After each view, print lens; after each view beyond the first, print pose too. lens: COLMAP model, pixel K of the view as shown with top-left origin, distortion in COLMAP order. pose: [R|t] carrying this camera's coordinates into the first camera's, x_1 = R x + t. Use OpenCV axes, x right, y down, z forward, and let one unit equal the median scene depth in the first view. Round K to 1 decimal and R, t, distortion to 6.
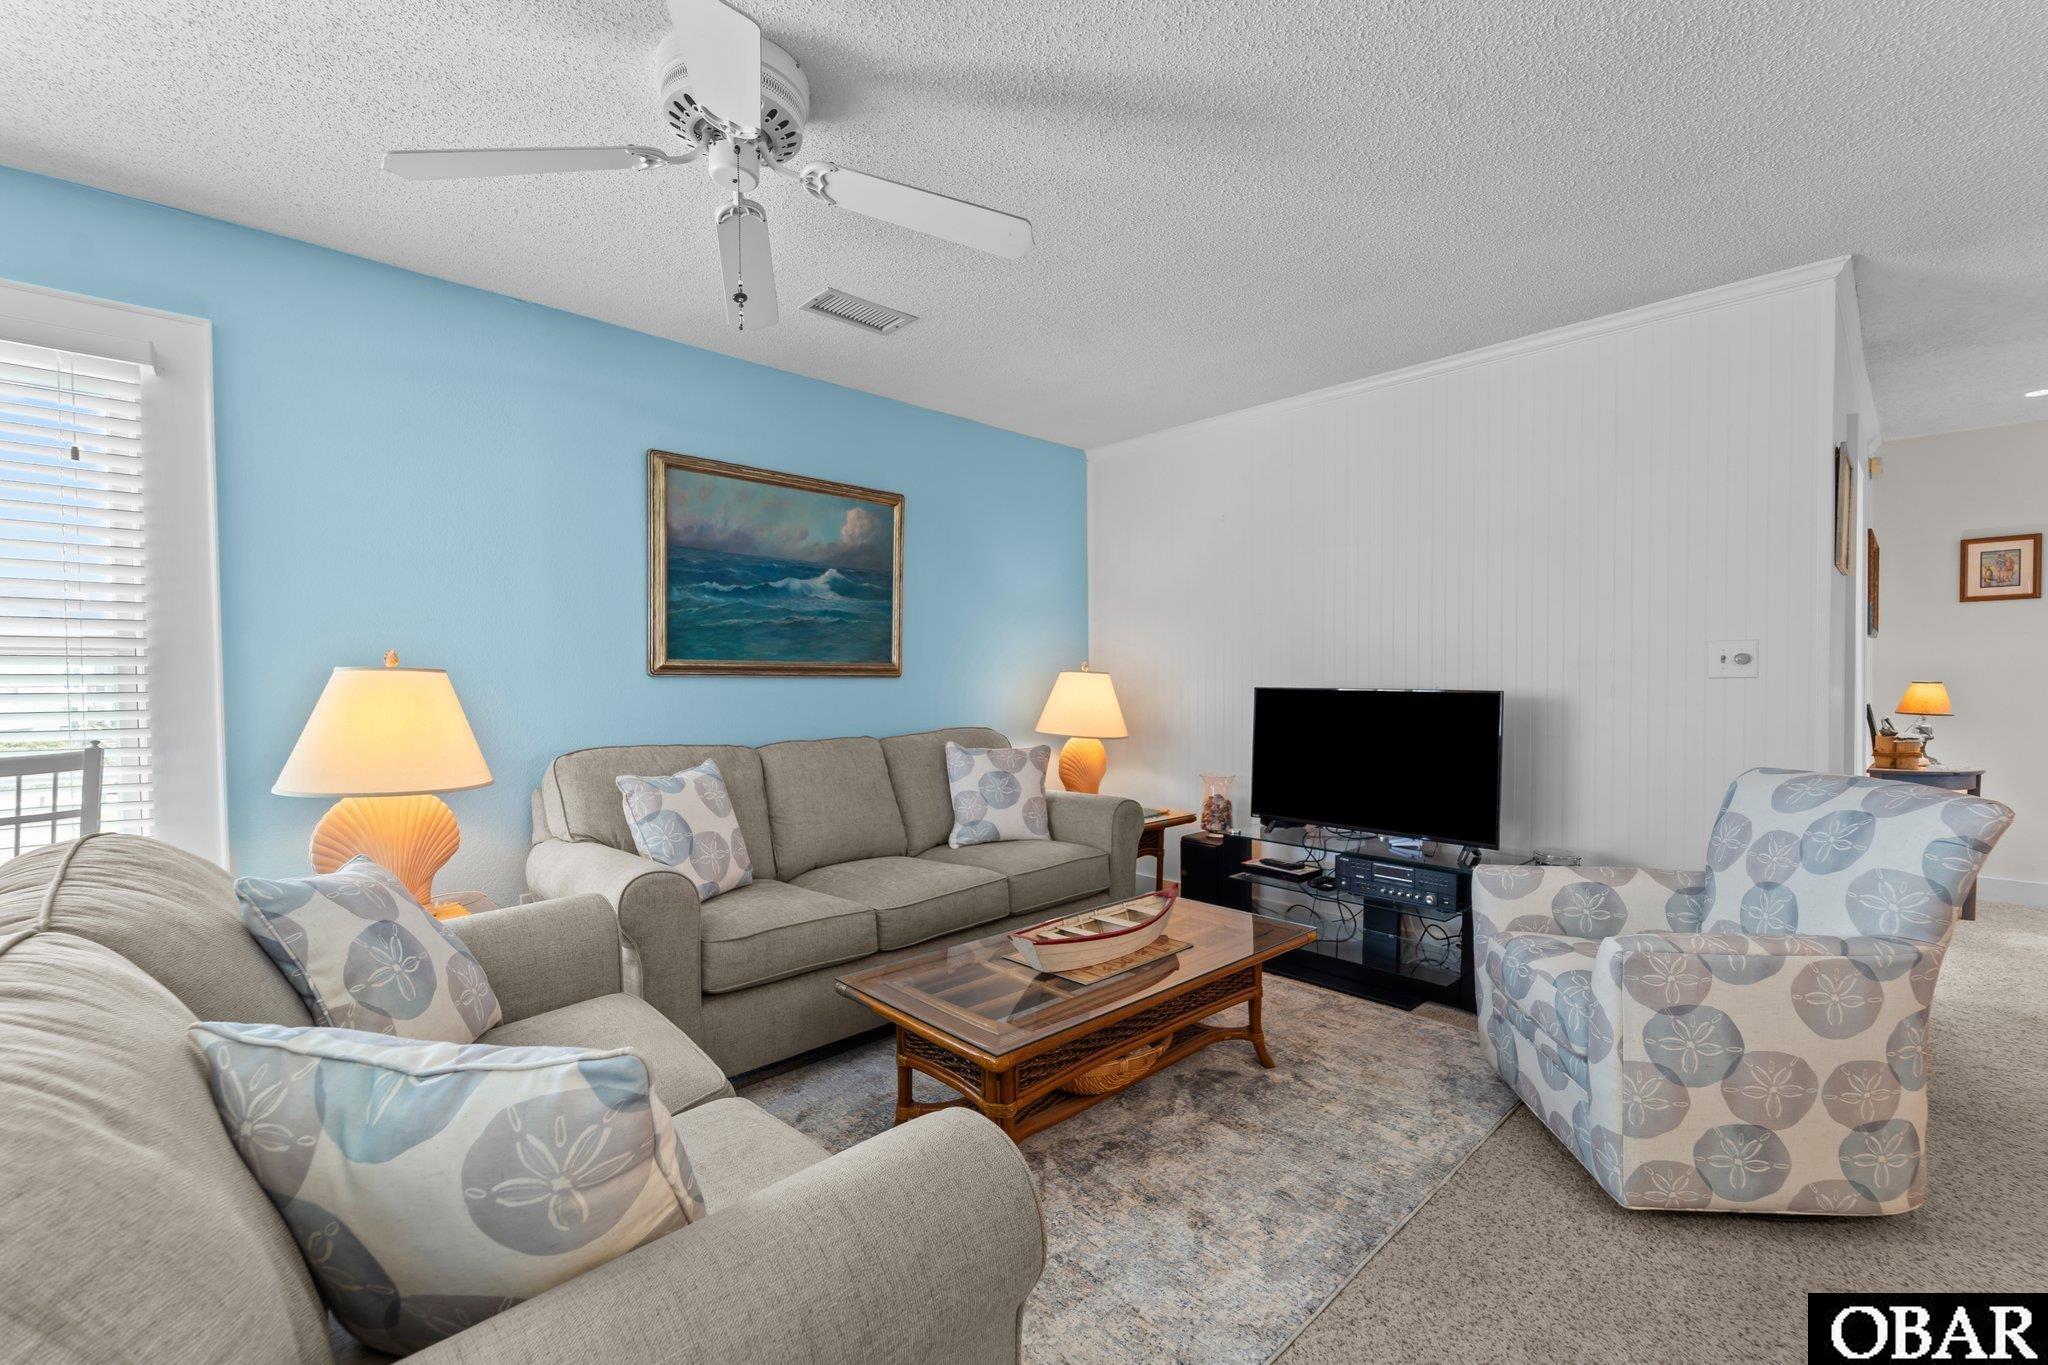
lens RADIAL K [[857.1, 0, 1009.2], [0, 857.1, 699.3], [0, 0, 1]] dist [-0.000522, -0.000277]
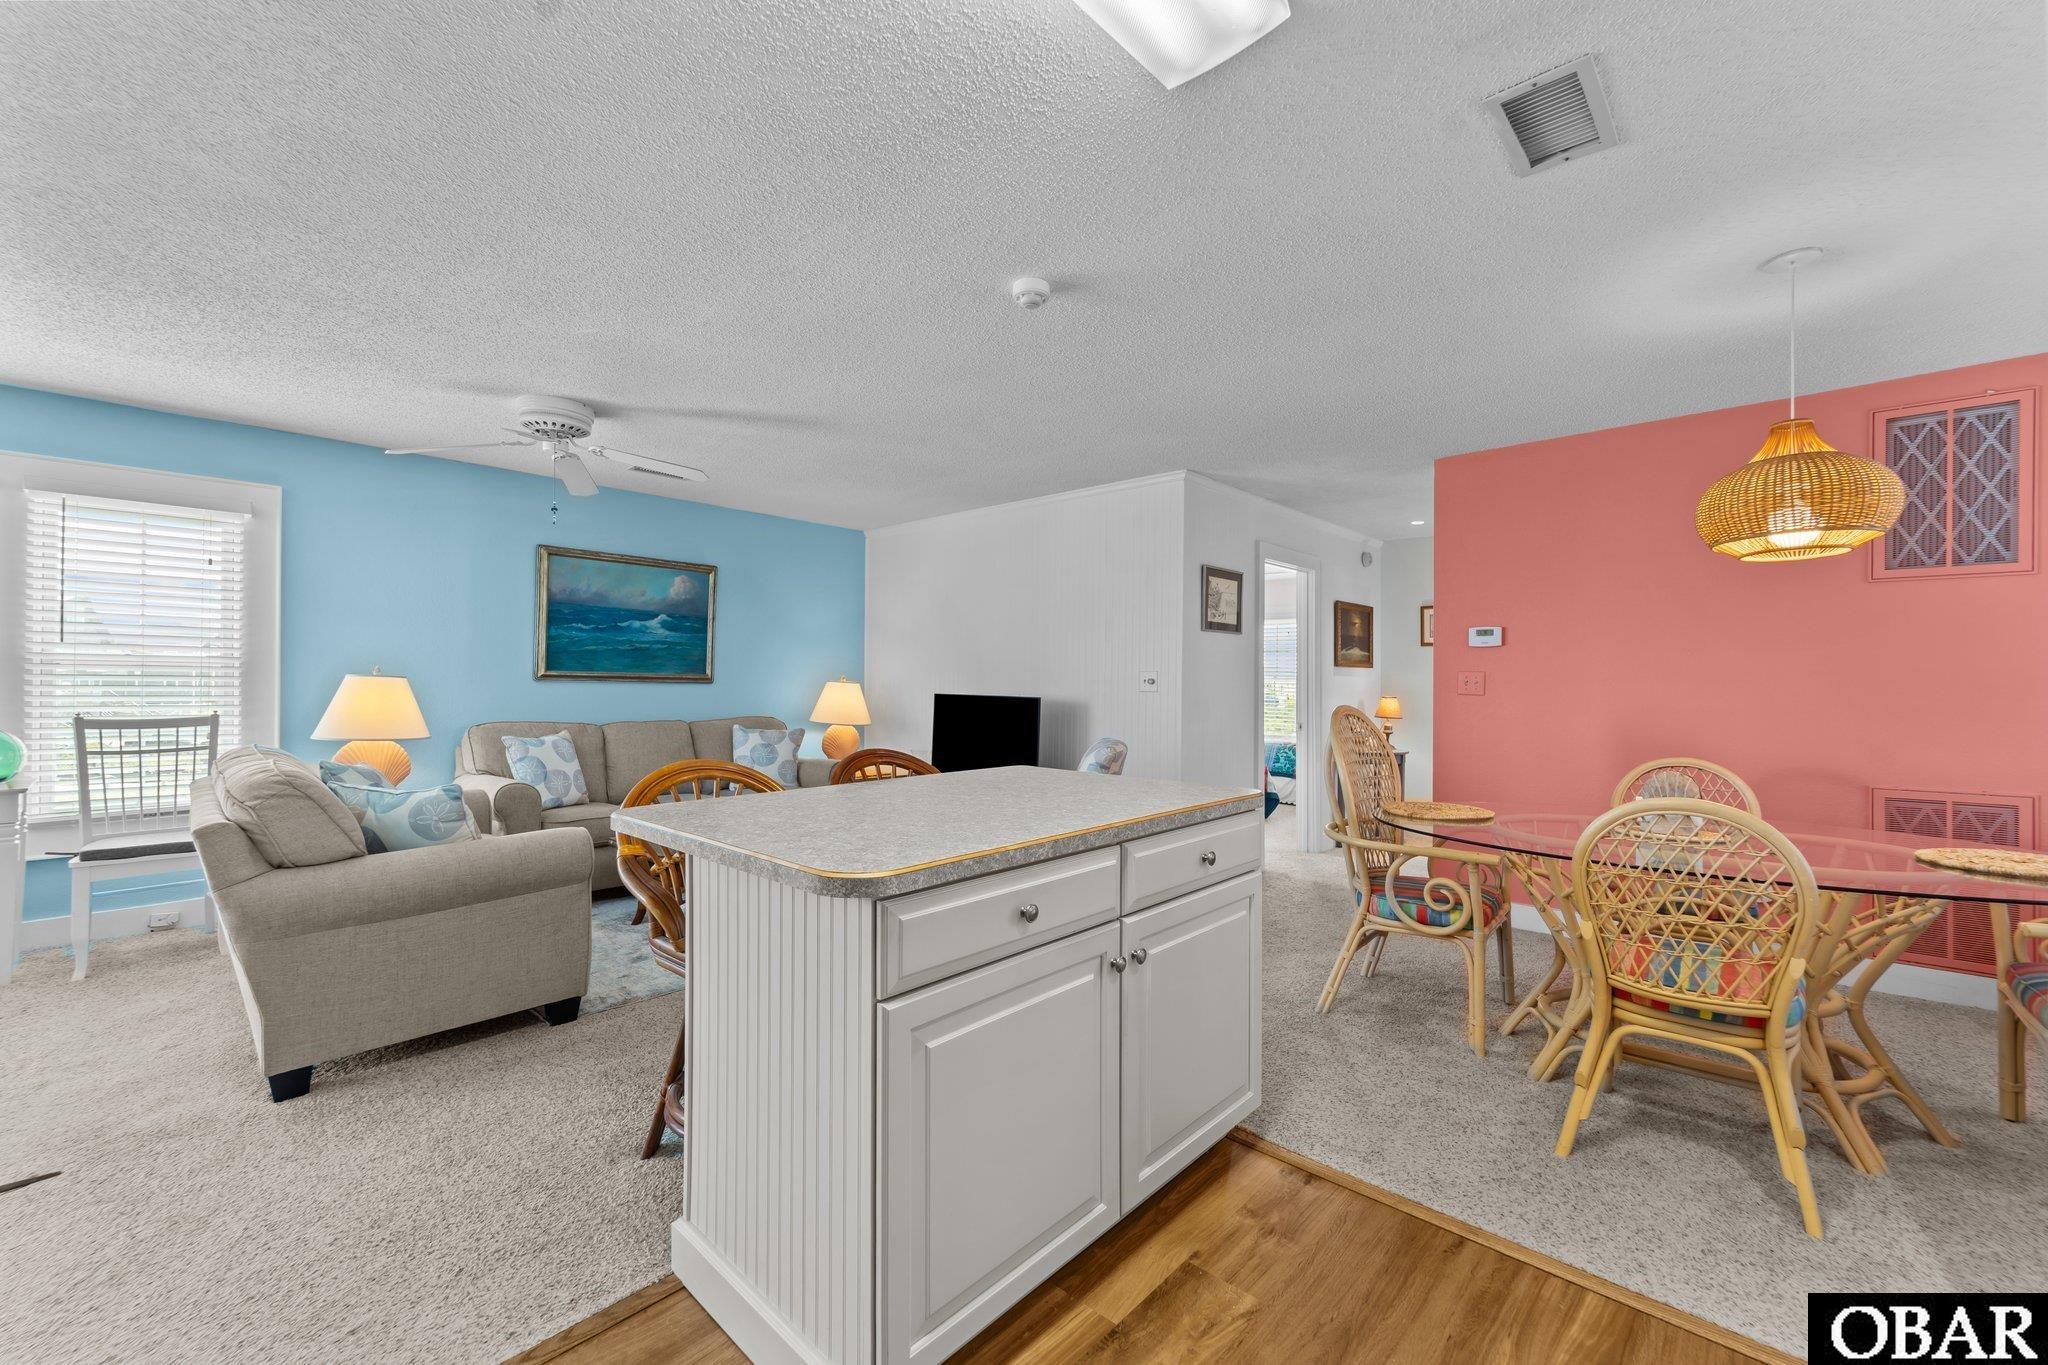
lens RADIAL K [[833.0, 0, 1024.7], [0, 833.0, 677.4], [0, 0, 1]] dist [0.004266, -0.002515]
pose [[0.998034, 0.016747, 0.060399, 0.464103], [-0.014775, 0.999347, -0.032959, 0.006094], [-0.060911, 0.032002, 0.997630, -0.719457]]
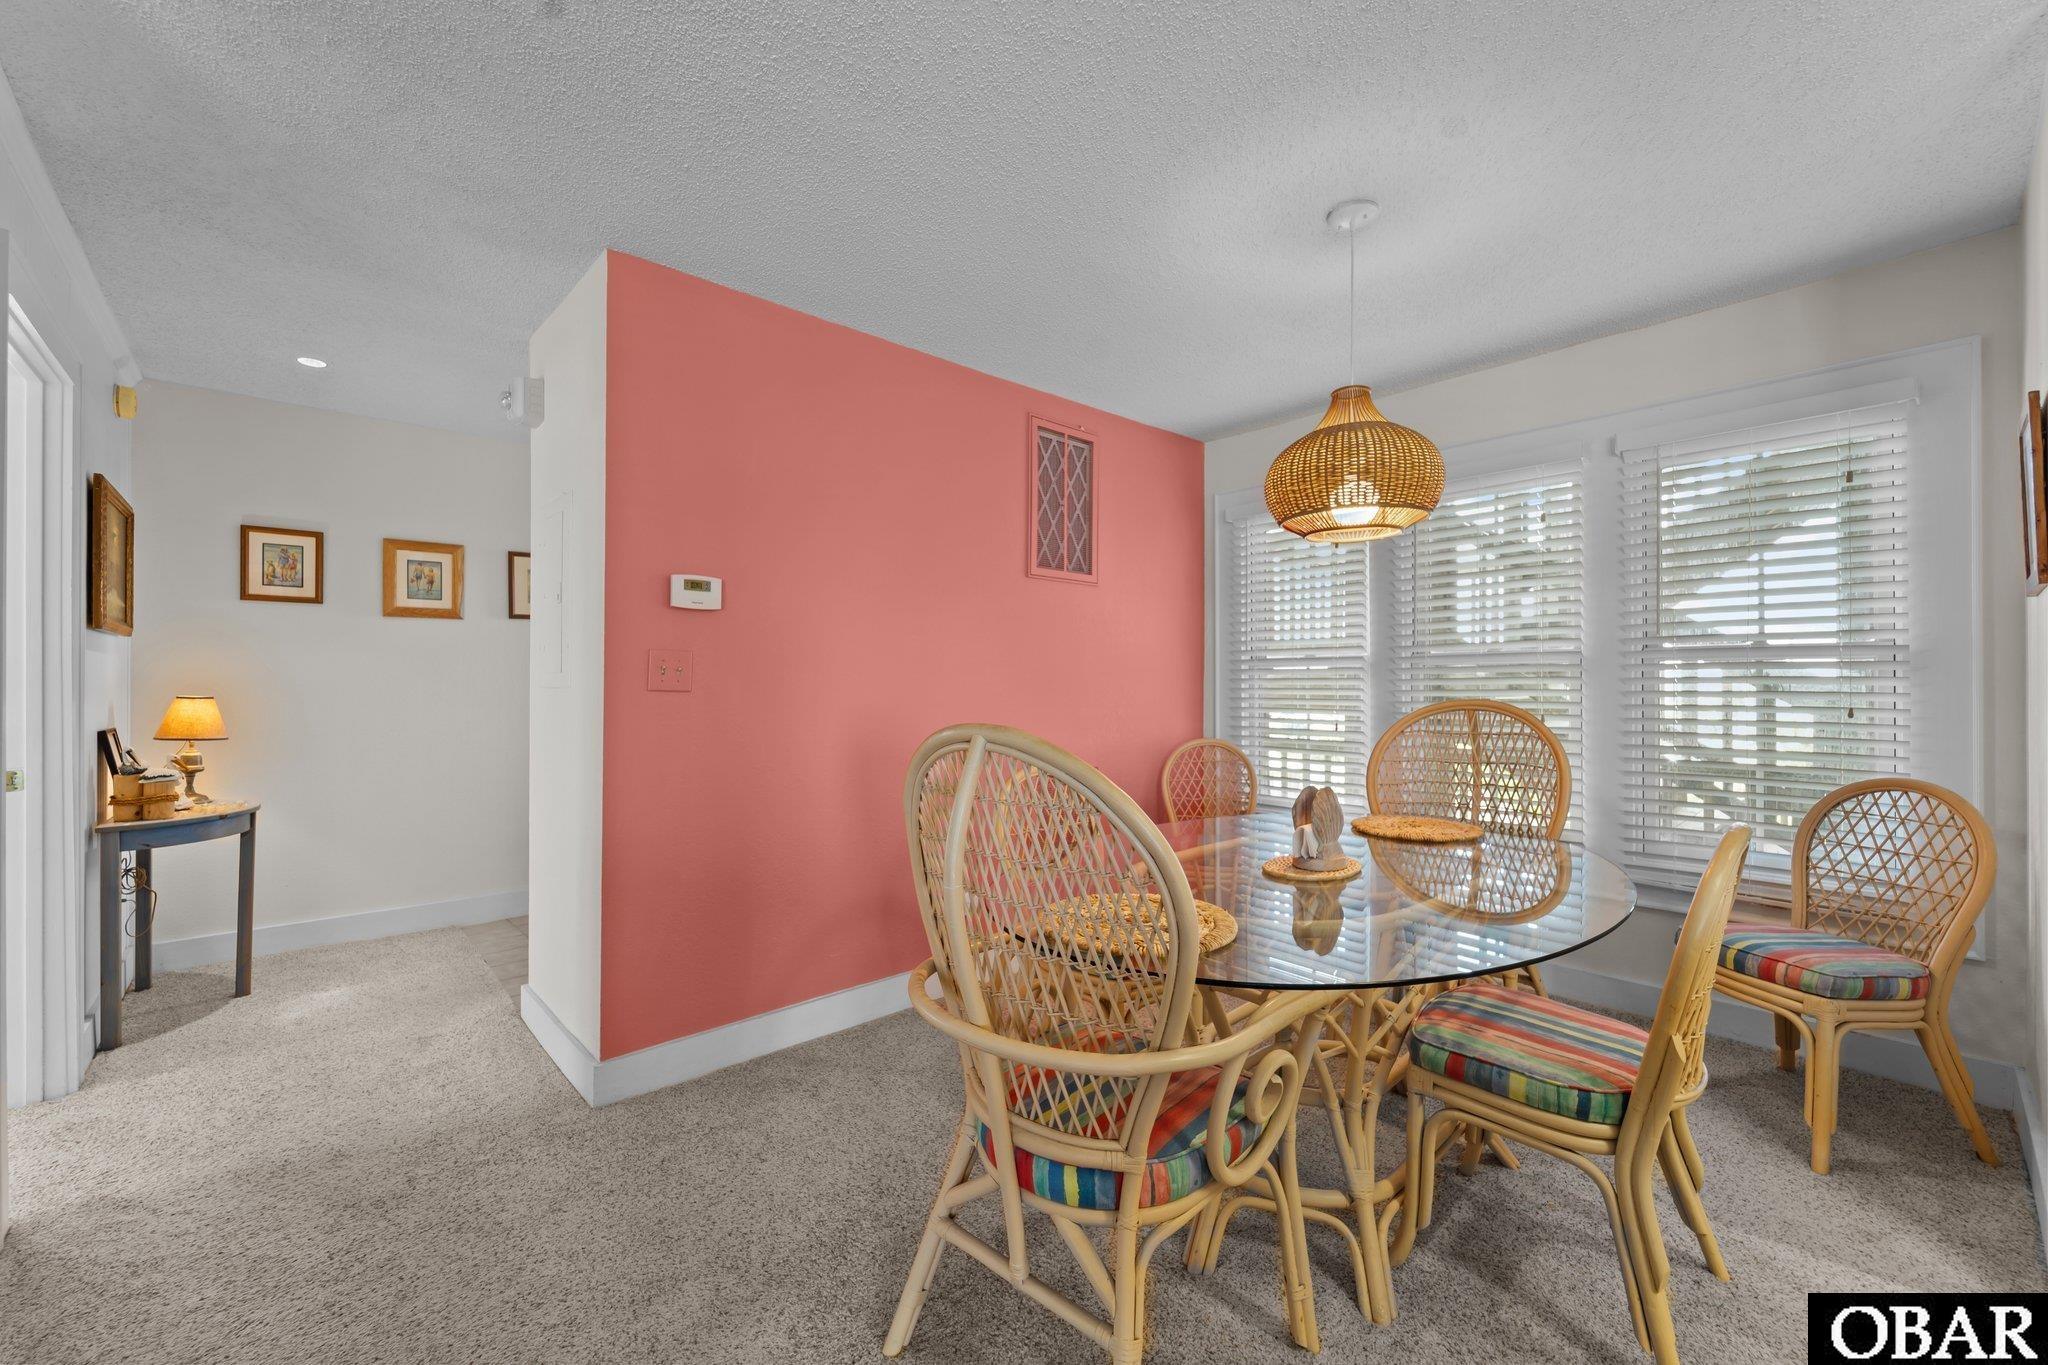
lens RADIAL K [[833.0, 0, 1020.6], [0, 833.0, 679.9], [0, 0, 1]] dist [0.004266, -0.002515]
pose [[0.026114, 0.014937, 0.999547, 0.505795], [0.017996, 0.999719, -0.015410, -0.015921], [-0.999497, 0.018390, 0.025837, 0.354187]]
